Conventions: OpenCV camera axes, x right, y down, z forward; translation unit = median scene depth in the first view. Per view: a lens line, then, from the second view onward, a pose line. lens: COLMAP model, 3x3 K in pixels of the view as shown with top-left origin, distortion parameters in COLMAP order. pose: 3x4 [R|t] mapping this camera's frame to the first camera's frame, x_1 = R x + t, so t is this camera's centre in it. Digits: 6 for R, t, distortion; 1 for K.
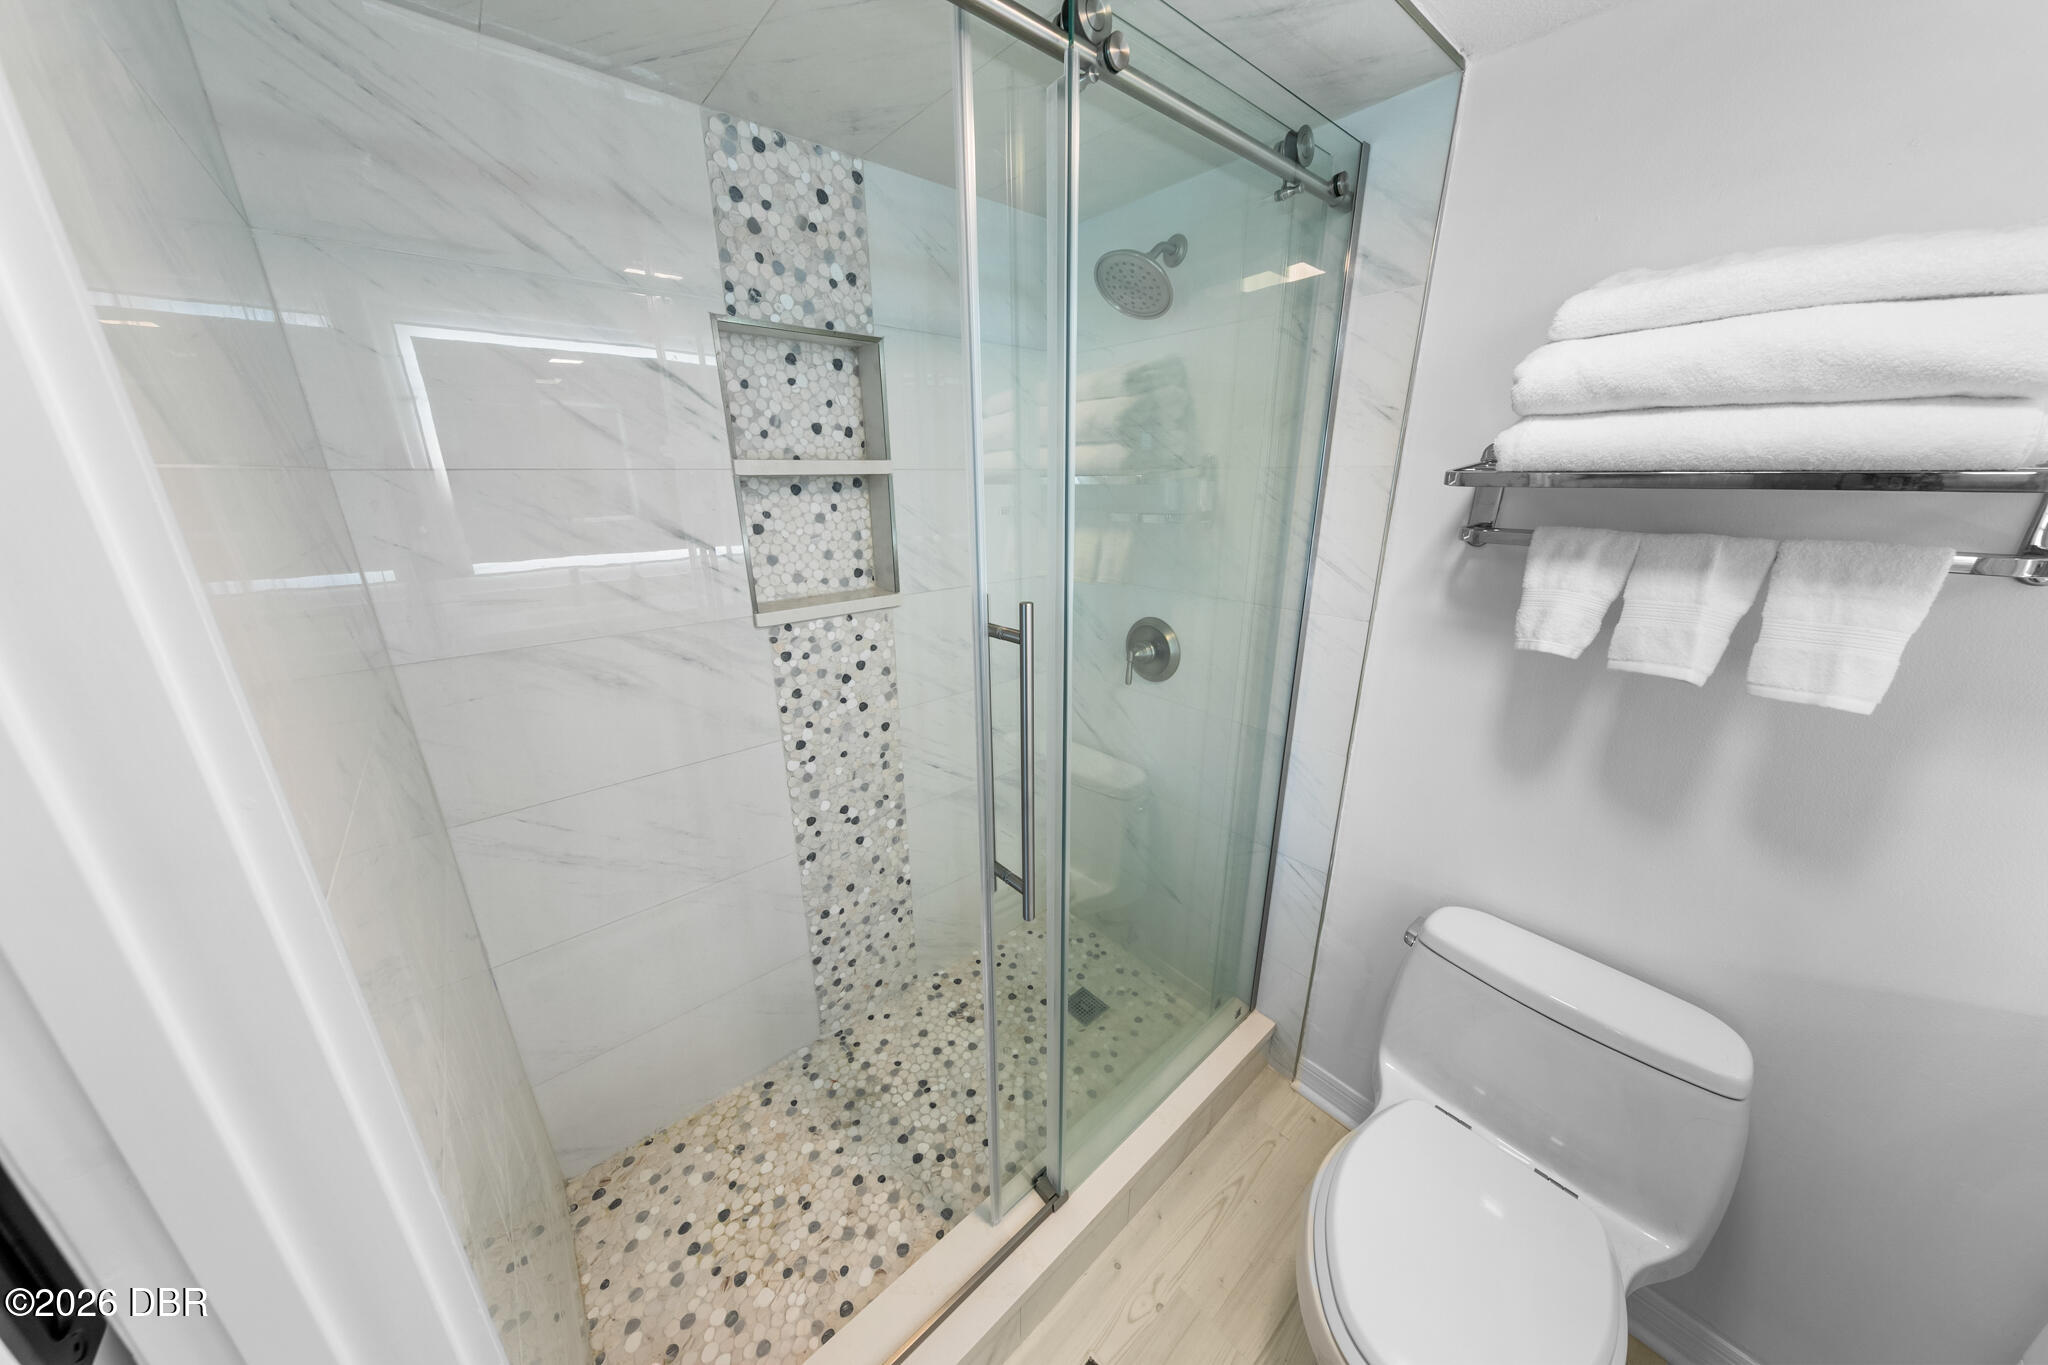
lens RADIAL K [[639.5, 0, 1020.2], [0, 639.5, 677.7], [0, 0, 1]] dist [0.008807, -0.001683]
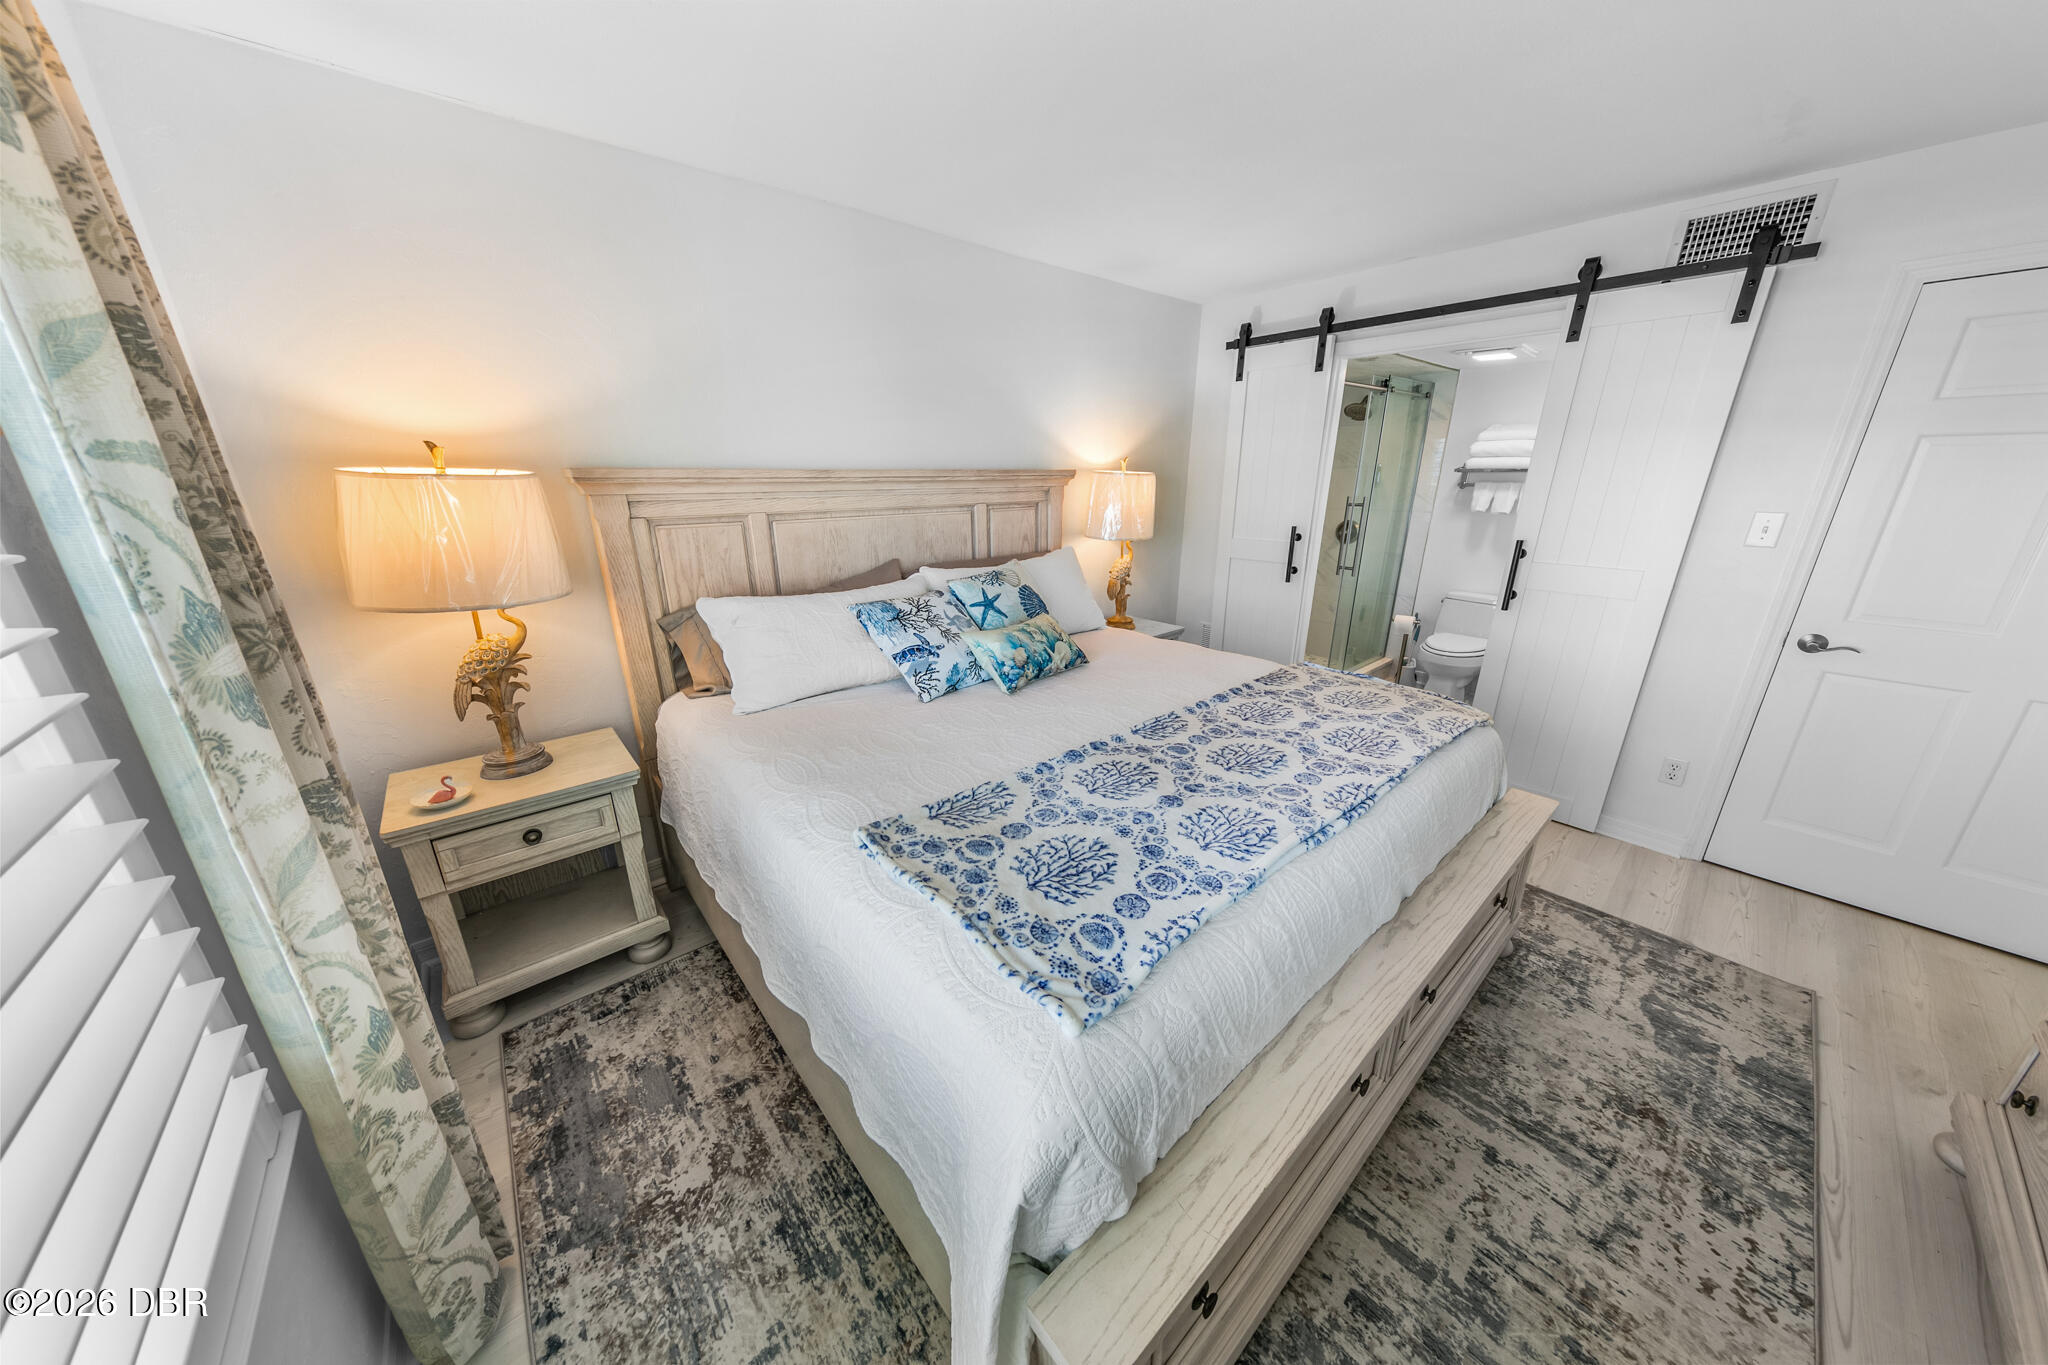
lens RADIAL K [[639.5, 0, 1020.2], [0, 639.5, 677.7], [0, 0, 1]] dist [0.008807, -0.001683]
pose [[0.999989, 0.002267, -0.004021, -2.254977], [-0.002253, 0.999991, 0.003694, 1.082037], [0.004030, -0.003684, 0.999985, -3.362427]]
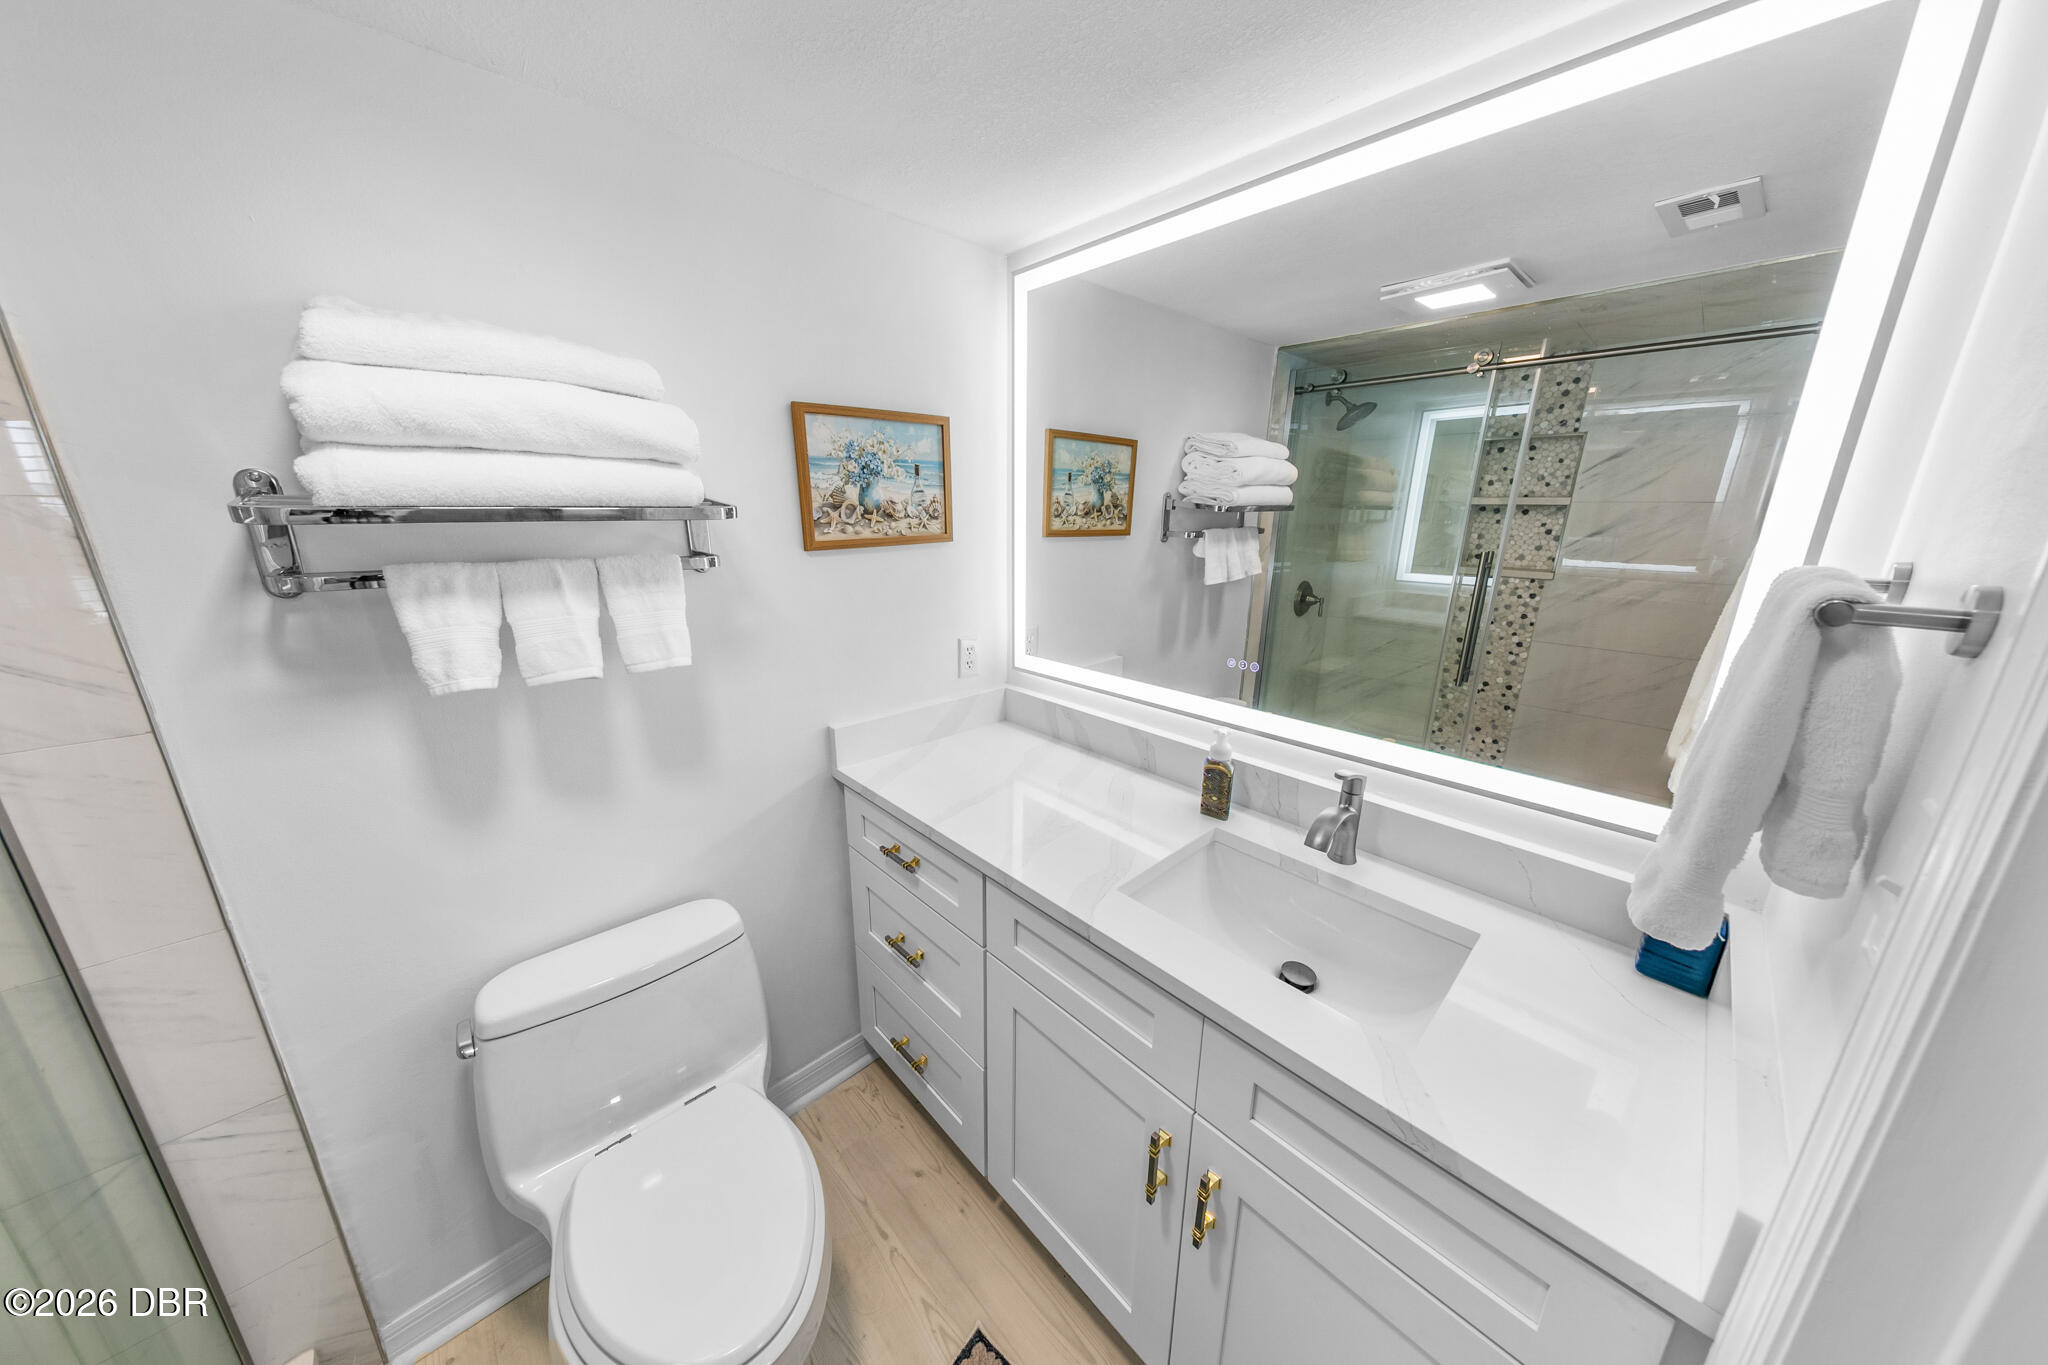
lens RADIAL K [[638.6, 0, 1016.1], [0, 638.6, 679.8], [0, 0, 1]] dist [0.007549, -0.000066]
pose [[-0.035384, -0.260841, 0.964733, -0.144452], [0.306330, 0.916039, 0.258911, -0.051940], [-0.951268, 0.304688, 0.047490, 0.164296]]
